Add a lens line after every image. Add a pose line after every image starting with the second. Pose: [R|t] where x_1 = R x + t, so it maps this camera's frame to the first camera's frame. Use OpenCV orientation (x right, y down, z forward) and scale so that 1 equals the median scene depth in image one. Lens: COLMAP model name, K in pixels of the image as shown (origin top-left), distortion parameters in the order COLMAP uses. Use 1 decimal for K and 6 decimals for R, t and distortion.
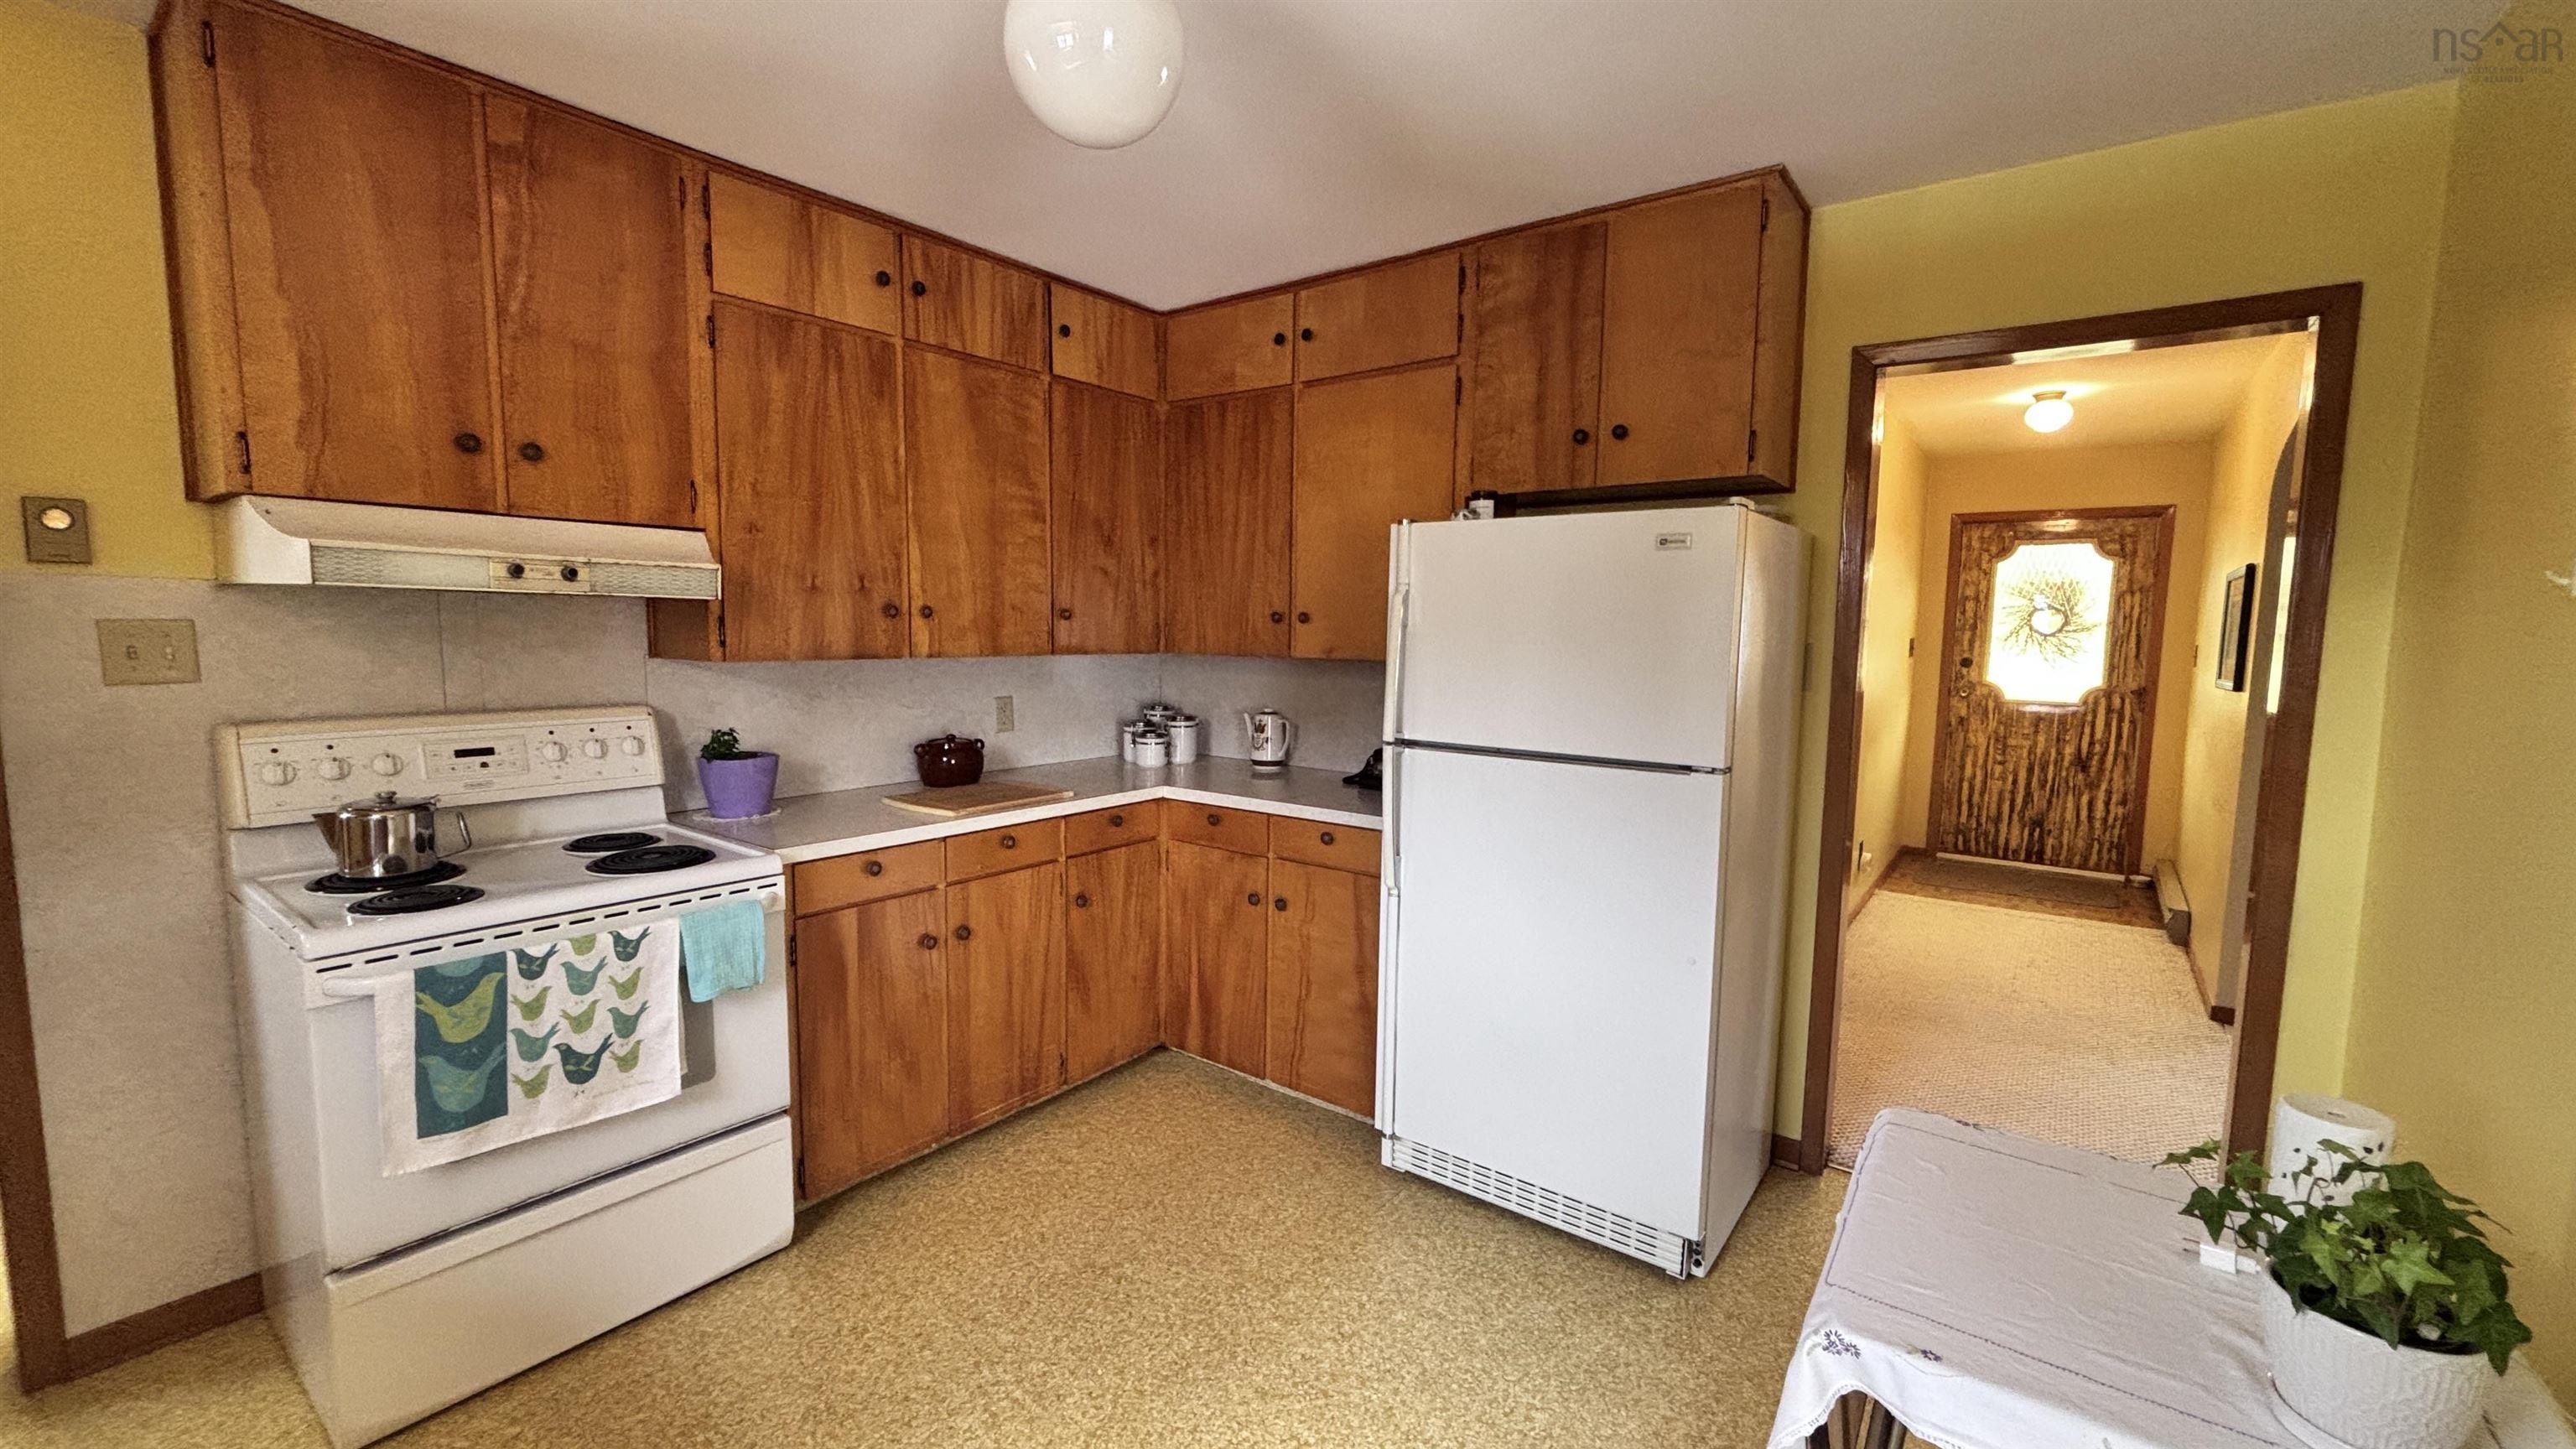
lens RADIAL K [[1051.3, 0, 1288.0], [0, 1051.3, 724.5], [0, 0, 1]] dist [-0.001491, -0.000136]
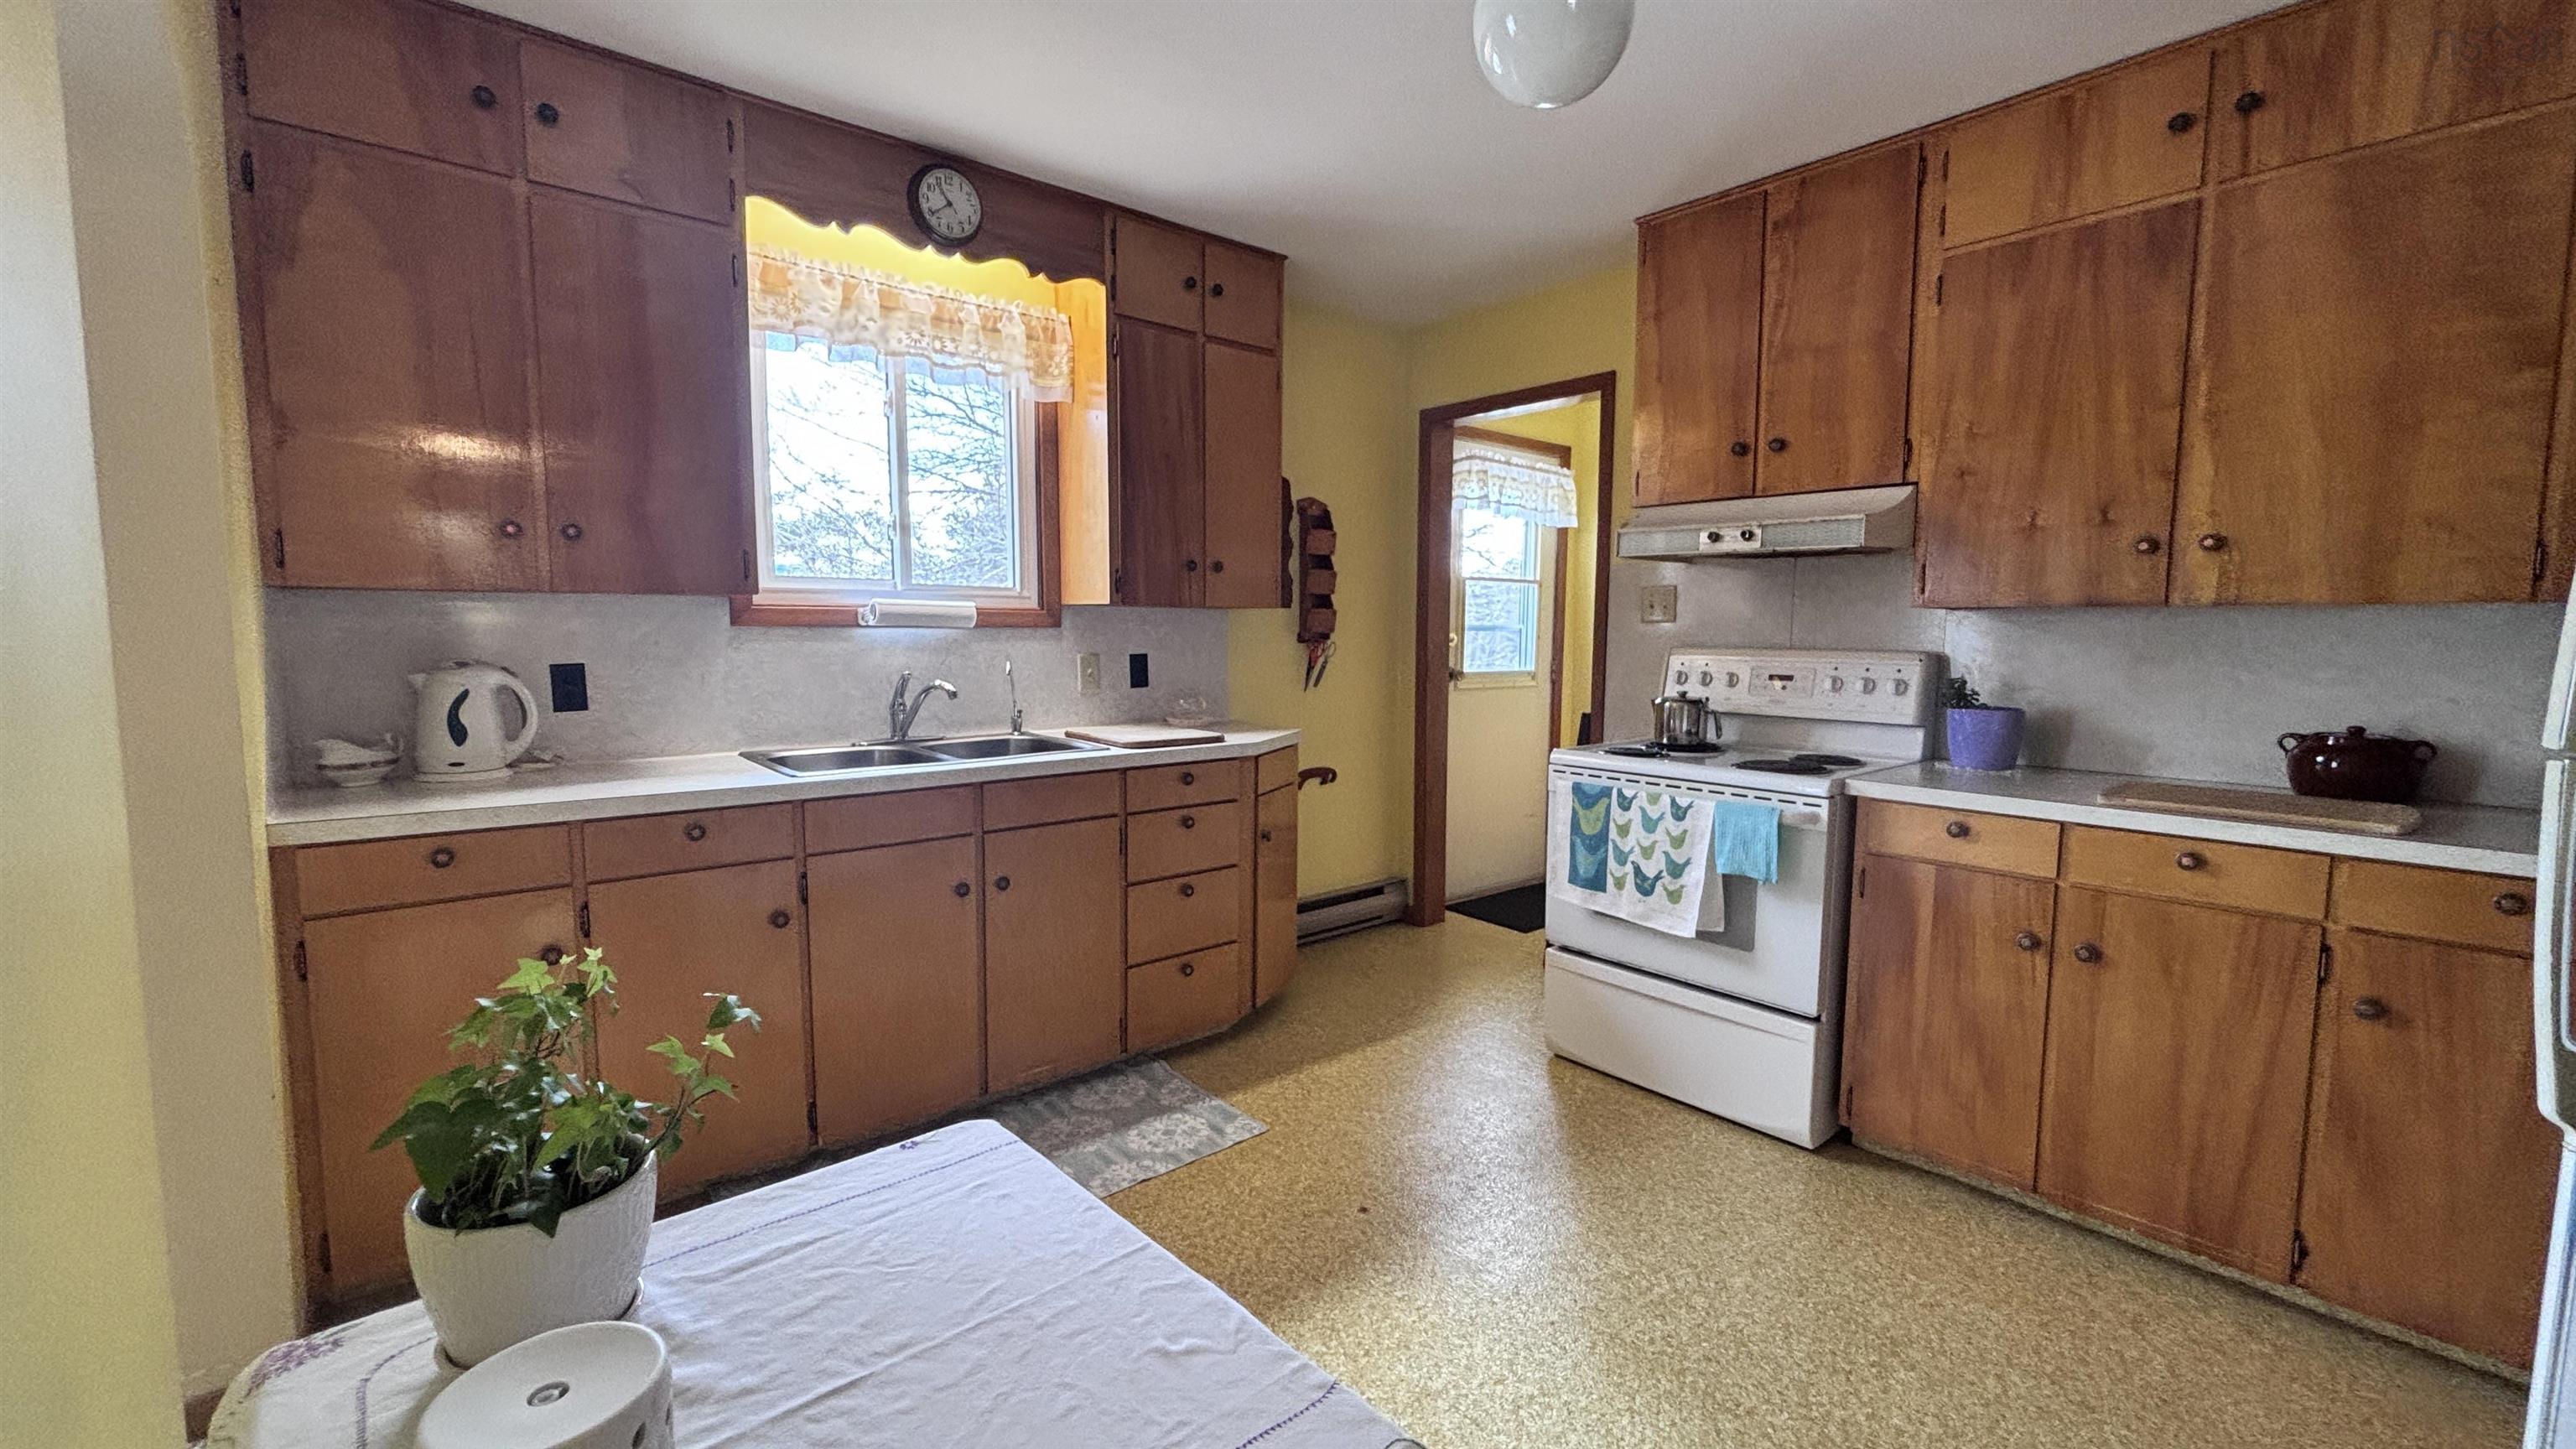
lens RADIAL K [[1038.5, 0, 1288.0], [0, 1038.5, 724.5], [0, 0, 1]] dist [0.001091, 0.000122]
pose [[-0.212780, 0.074263, -0.974274, 0.740196], [-0.107183, 0.989316, 0.098818, 0.024476], [0.971204, 0.125452, -0.202547, 0.750121]]
